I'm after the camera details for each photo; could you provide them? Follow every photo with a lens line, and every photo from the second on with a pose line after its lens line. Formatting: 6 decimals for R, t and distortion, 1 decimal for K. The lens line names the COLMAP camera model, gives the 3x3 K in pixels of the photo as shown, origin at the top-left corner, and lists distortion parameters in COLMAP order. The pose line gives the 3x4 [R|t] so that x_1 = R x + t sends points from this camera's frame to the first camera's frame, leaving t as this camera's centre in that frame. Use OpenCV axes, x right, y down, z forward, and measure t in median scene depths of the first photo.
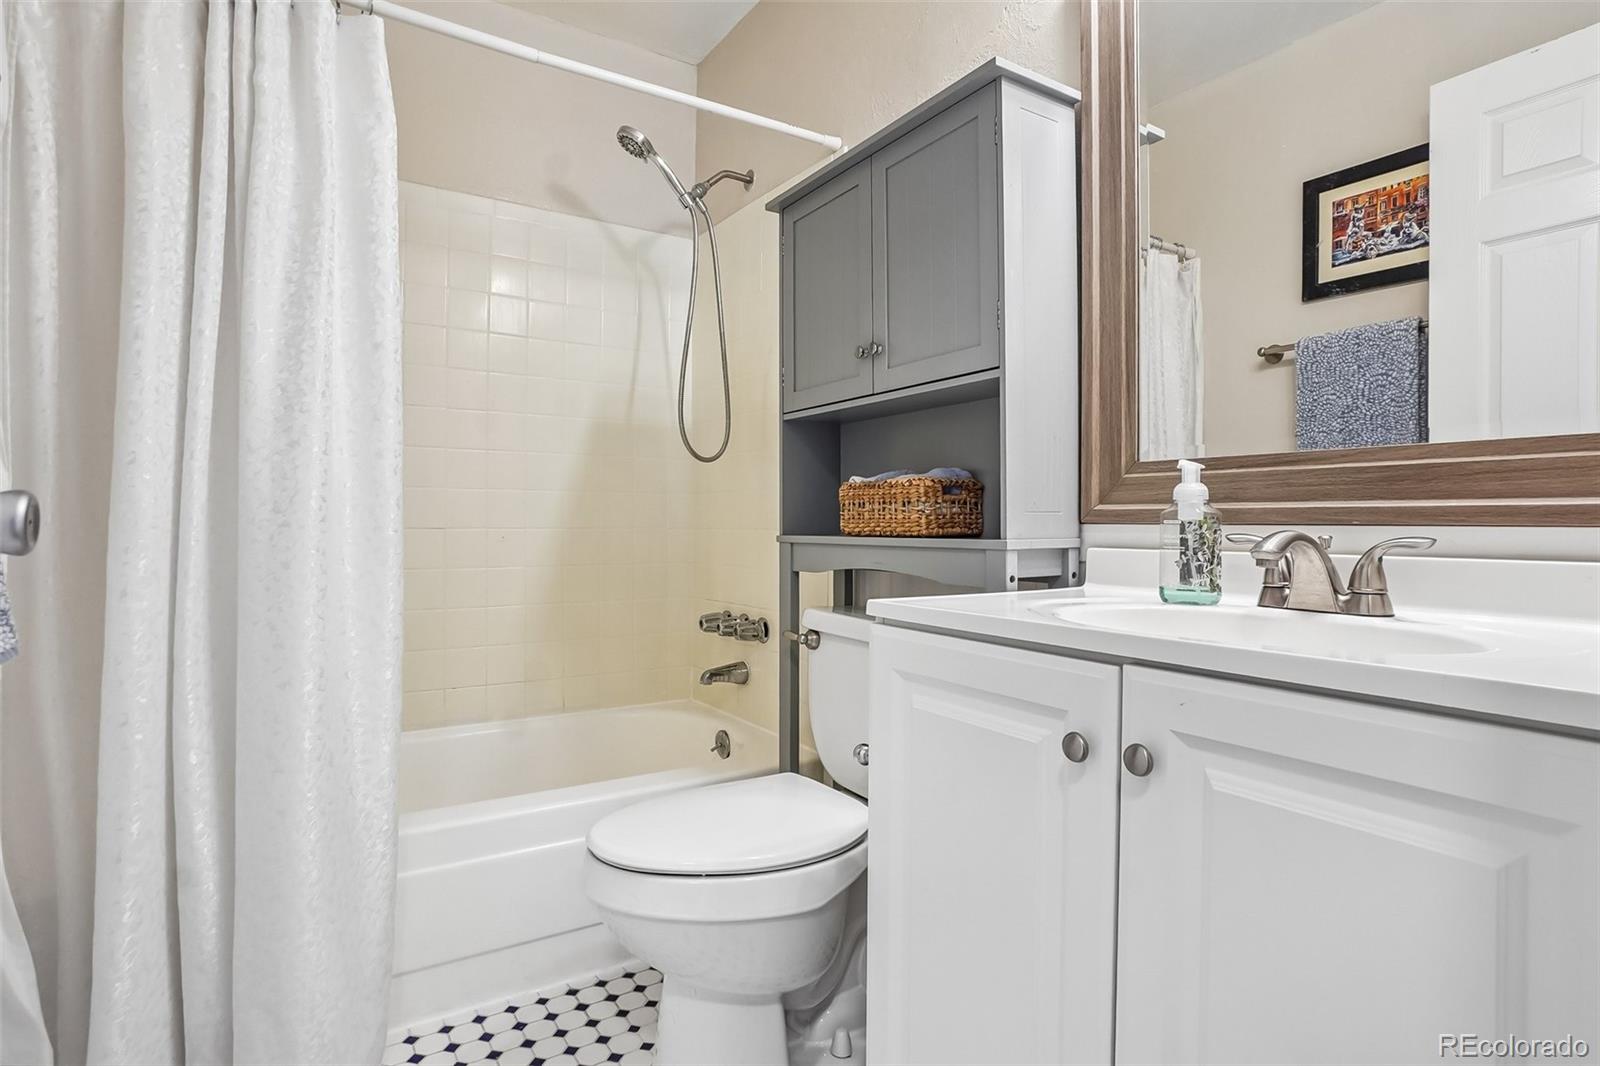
lens RADIAL K [[835.7, 0, 794.9], [0, 835.7, 528.5], [0, 0, 1]] dist [-0.038707, 0.023245]
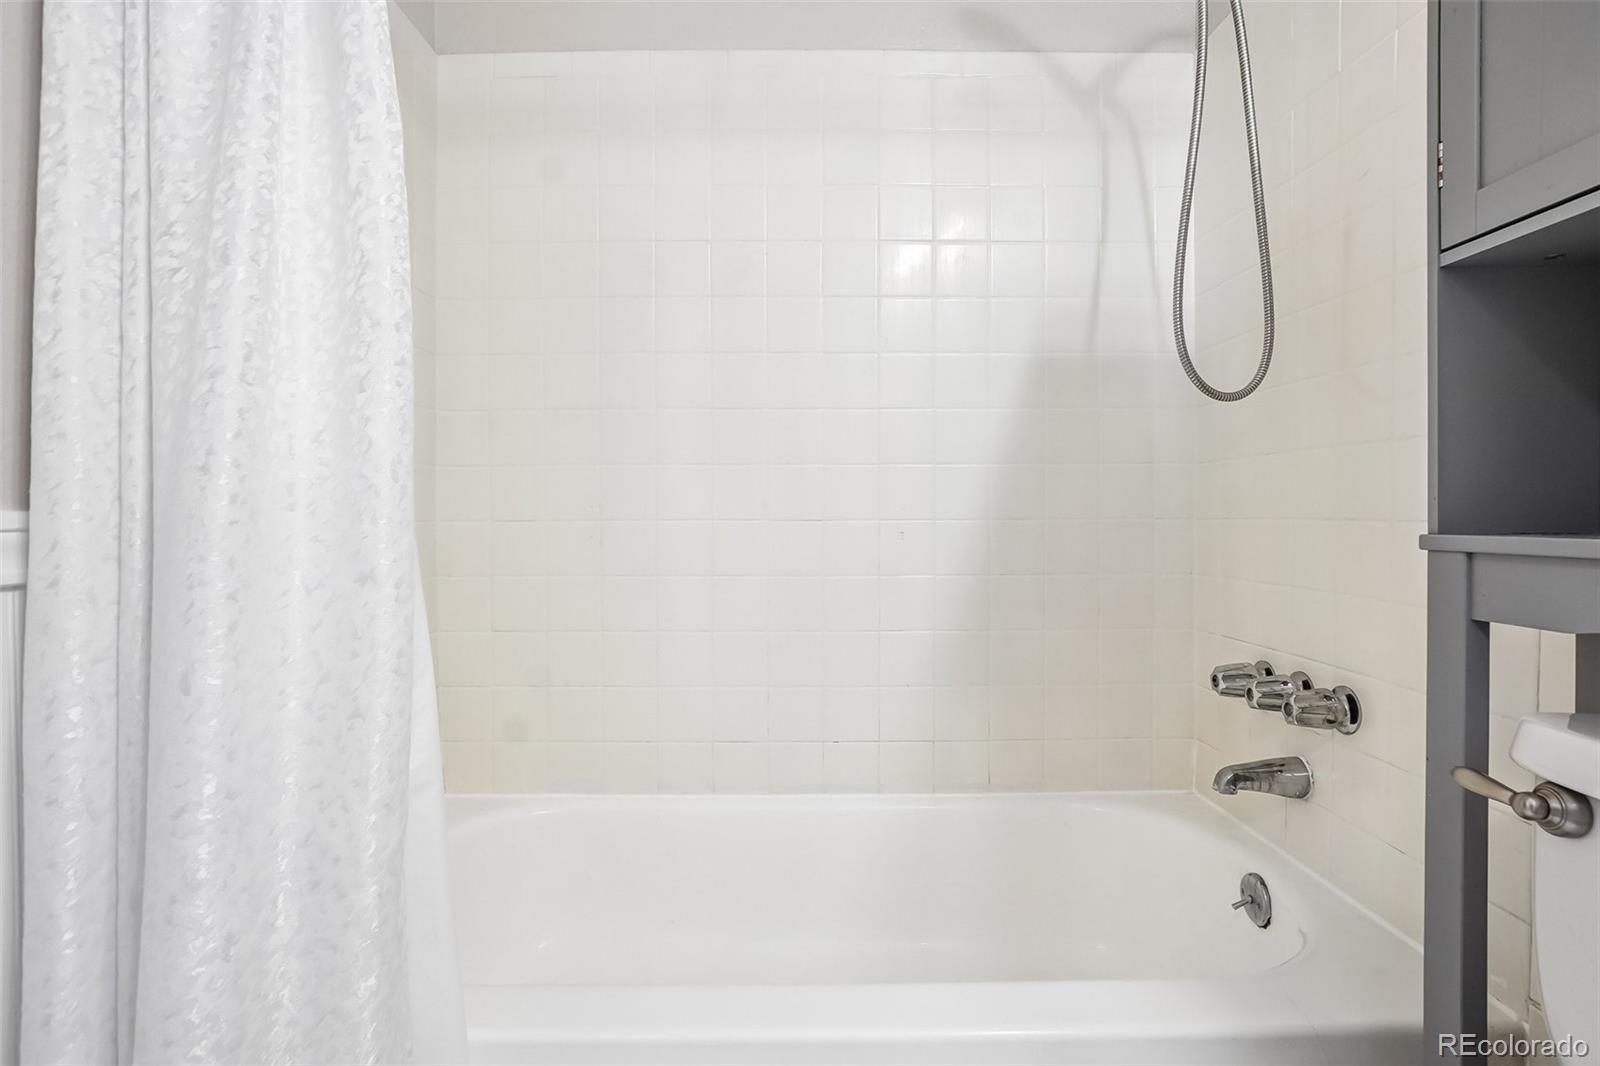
lens RADIAL K [[835.7, 0, 794.9], [0, 835.7, 528.5], [0, 0, 1]] dist [-0.038707, 0.023245]
pose [[0.847229, 0.000459, -0.531227, -0.054962], [0.005757, 0.999933, 0.010046, -0.000804], [0.531196, -0.011570, 0.847170, 0.361961]]
